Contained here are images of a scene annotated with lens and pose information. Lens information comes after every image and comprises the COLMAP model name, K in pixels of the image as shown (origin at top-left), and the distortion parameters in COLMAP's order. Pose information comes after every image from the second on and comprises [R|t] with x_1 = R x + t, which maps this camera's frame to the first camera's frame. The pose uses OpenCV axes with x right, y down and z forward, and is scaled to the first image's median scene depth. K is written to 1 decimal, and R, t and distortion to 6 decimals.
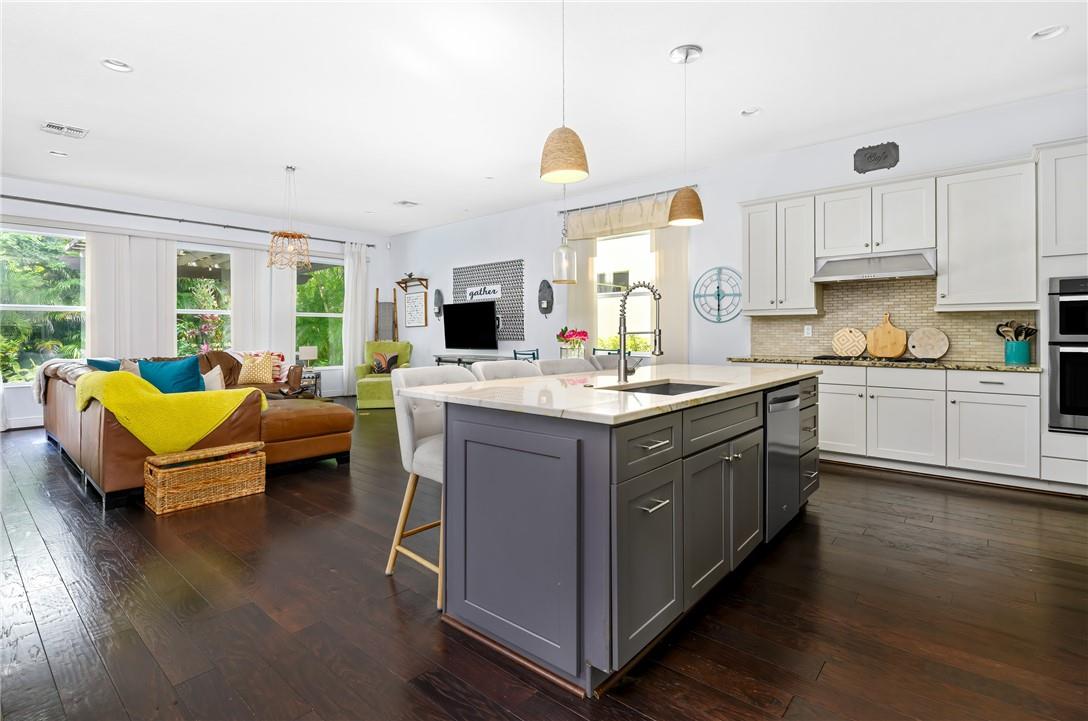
lens RADIAL K [[525.5, 0, 540.1], [0, 525.5, 333.0], [0, 0, 1]] dist [-0.009253, -0.001471]
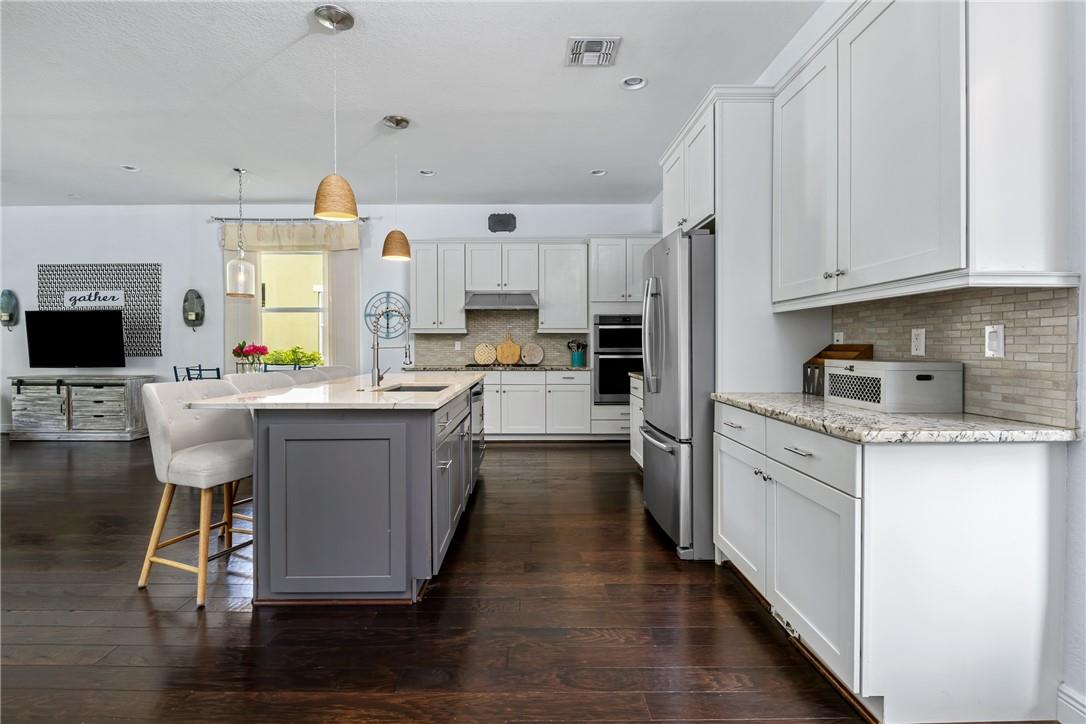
lens RADIAL K [[491.7, 0, 542.8], [0, 491.7, 353.9], [0, 0, 1]] dist [-0.005316, -0.001033]
pose [[0.750351, -0.010144, 0.660962, -0.126786], [0.001162, 0.999901, 0.014026, -0.000304], [-0.661038, -0.009756, 0.750289, -0.055837]]
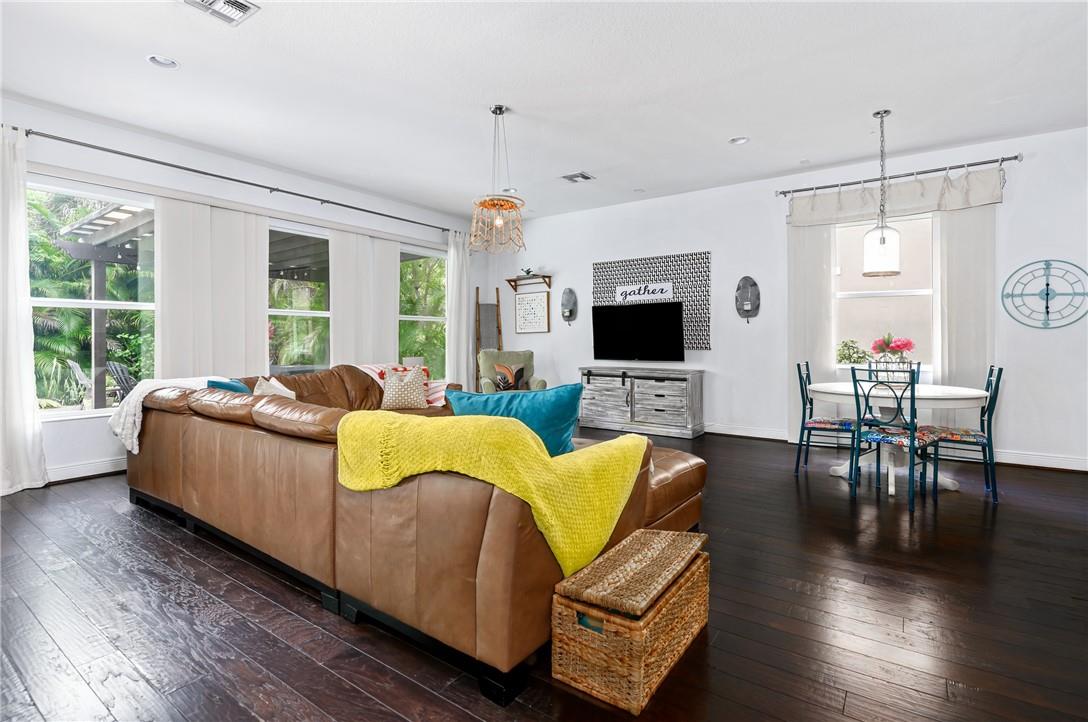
lens RADIAL K [[507.9, 0, 540.5], [0, 507.9, 345.0], [0, 0, 1]] dist [-0.006730, -0.000655]
pose [[0.994258, -0.000427, 0.107009, -0.509305], [-0.000700, 0.999945, 0.010495, -0.002505], [-0.107008, -0.010510, 0.994203, 0.314729]]
